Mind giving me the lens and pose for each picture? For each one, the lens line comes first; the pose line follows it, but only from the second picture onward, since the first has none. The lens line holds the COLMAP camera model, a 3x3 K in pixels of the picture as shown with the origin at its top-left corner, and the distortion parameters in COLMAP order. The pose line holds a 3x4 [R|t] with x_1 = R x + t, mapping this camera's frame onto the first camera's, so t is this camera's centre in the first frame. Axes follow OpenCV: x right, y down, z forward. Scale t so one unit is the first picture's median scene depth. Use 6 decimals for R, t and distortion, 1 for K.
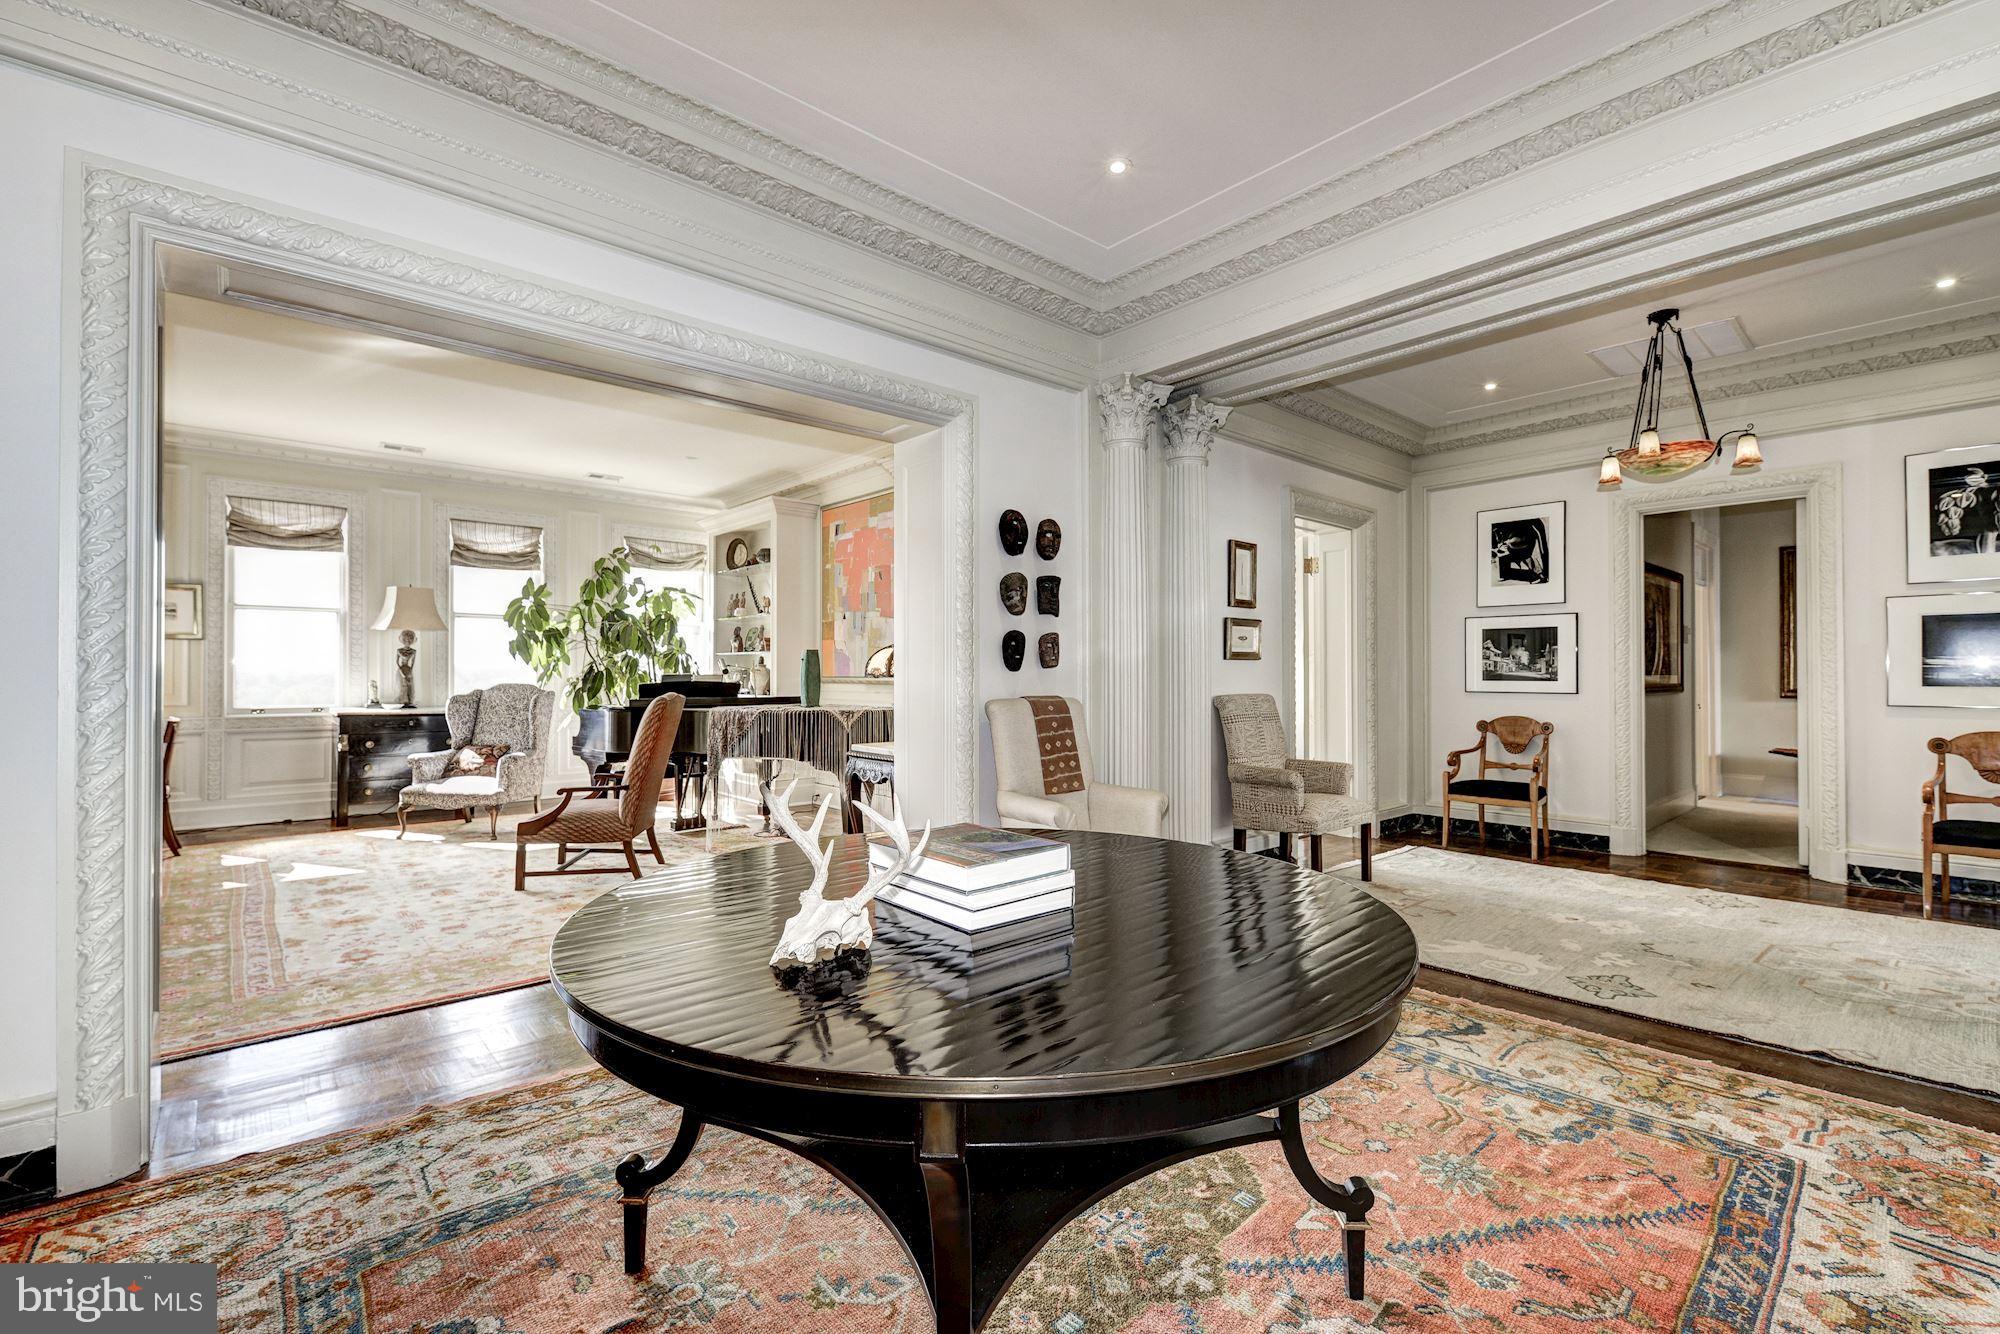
lens RADIAL K [[852.6, 0, 993.8], [0, 852.6, 669.3], [0, 0, 1]] dist [-0.000562, -0.000110]
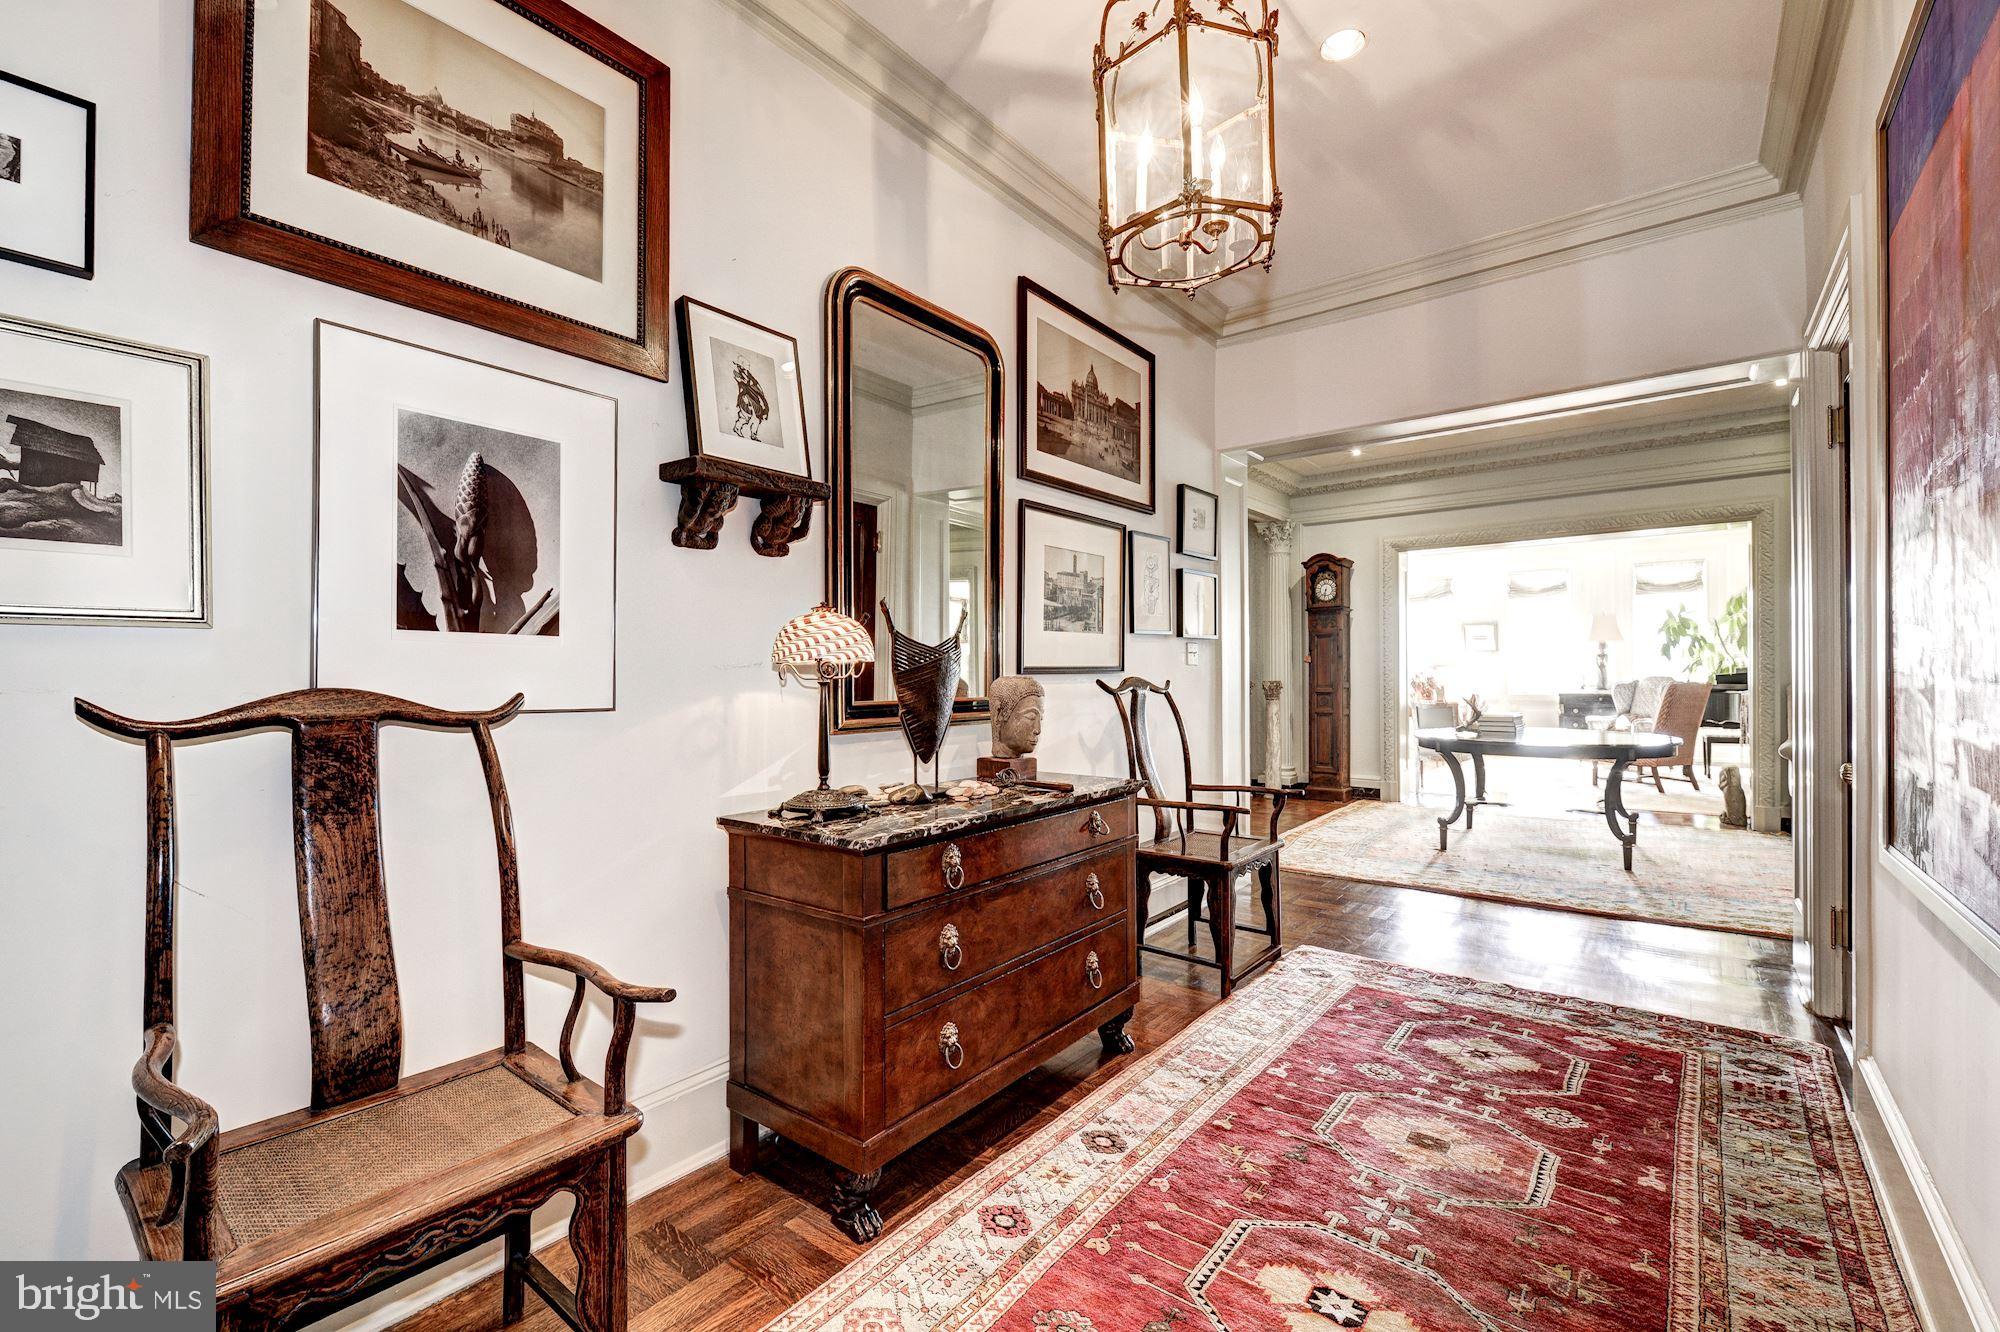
lens RADIAL K [[864.2, 0, 1018.0], [0, 864.2, 665.9], [0, 0, 1]] dist [0.015897, -0.009892]
pose [[0.182142, -0.008338, -0.983237, 0.598812], [0.009678, 0.999931, -0.006687, -0.000433], [0.983225, -0.008297, 0.182210, -0.312431]]
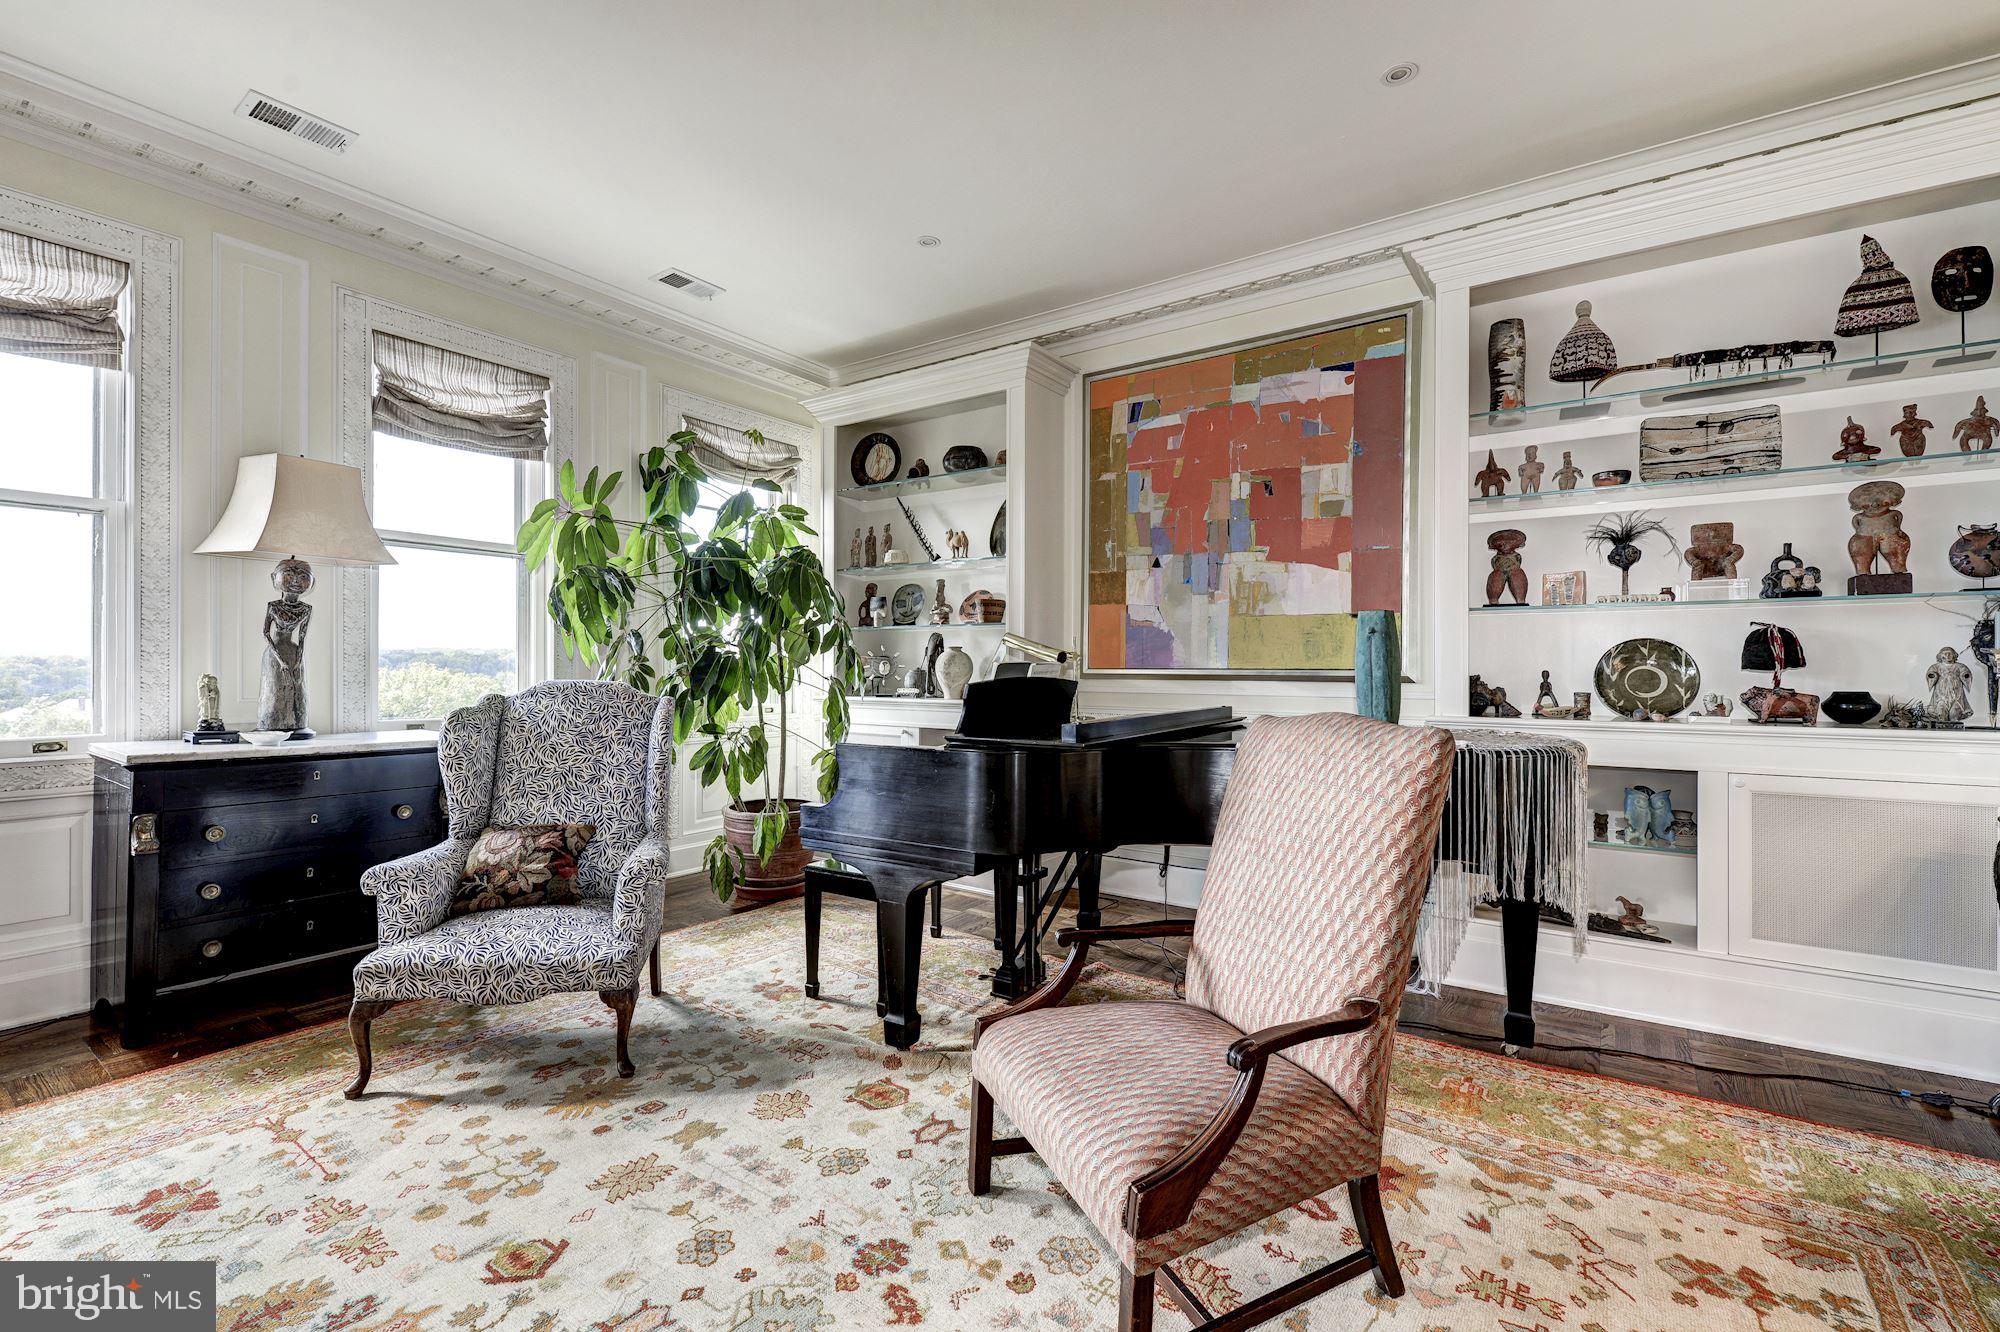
lens RADIAL K [[855.0, 0, 982.2], [0, 855.0, 670.8], [0, 0, 1]] dist [-0.016029, -0.000200]
pose [[0.971568, 0.000264, 0.236761, -0.377644], [-0.002580, 0.999952, 0.009474, 0.004759], [-0.236747, -0.009815, 0.971522, 0.419226]]
